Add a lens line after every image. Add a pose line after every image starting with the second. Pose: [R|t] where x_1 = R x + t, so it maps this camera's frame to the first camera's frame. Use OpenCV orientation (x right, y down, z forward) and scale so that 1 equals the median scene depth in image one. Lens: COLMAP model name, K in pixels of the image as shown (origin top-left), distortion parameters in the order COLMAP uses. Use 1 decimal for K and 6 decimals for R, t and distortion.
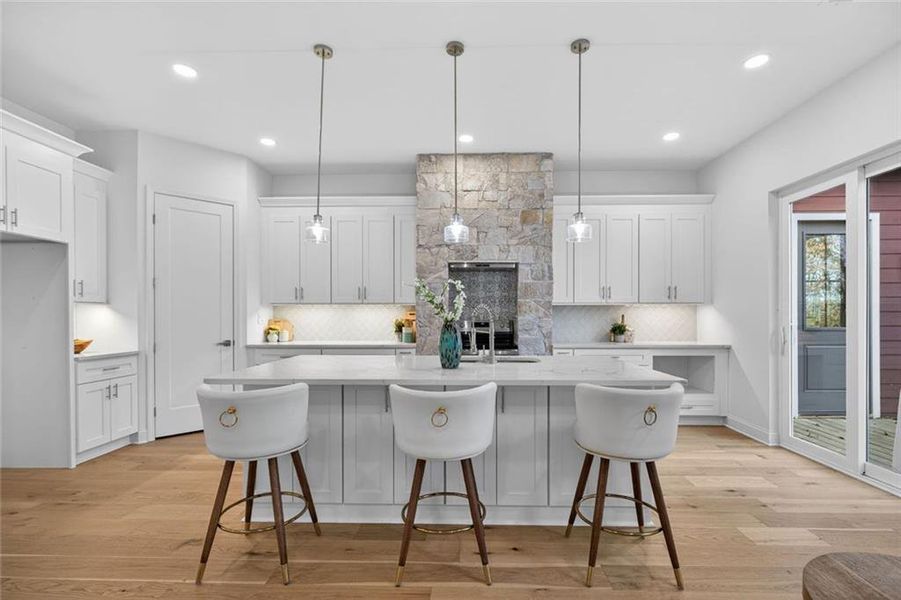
lens RADIAL K [[432.9, 0, 450.1], [0, 432.9, 318.0], [0, 0, 1]] dist [0.001089, 0.000127]
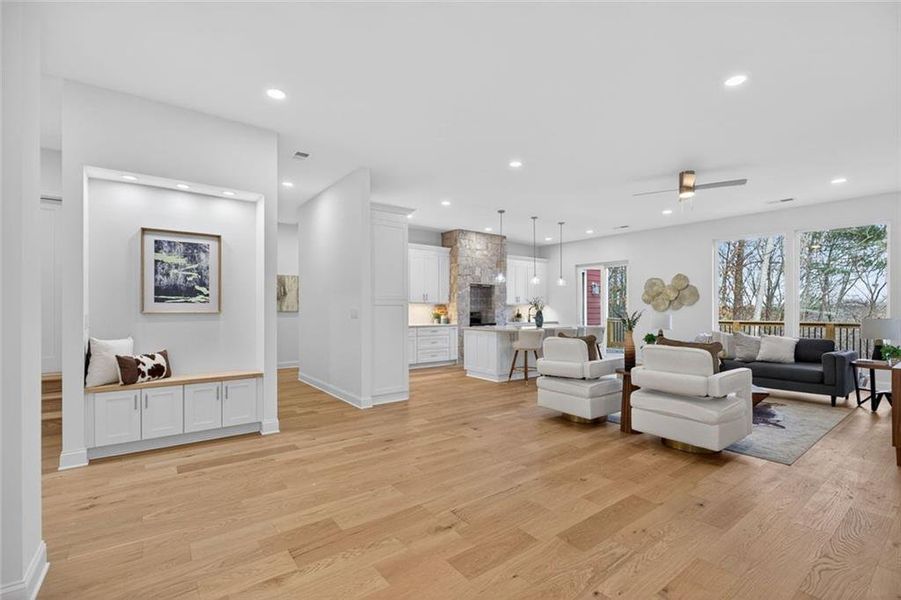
lens RADIAL K [[412.0, 0, 459.9], [0, 412.0, 307.7], [0, 0, 1]] dist [-0.000337, -0.000292]
pose [[0.764364, 0.000746, 0.644785, -1.296979], [0.007059, 0.999930, -0.009525, 0.004066], [-0.644747, 0.011832, 0.764305, -0.457439]]
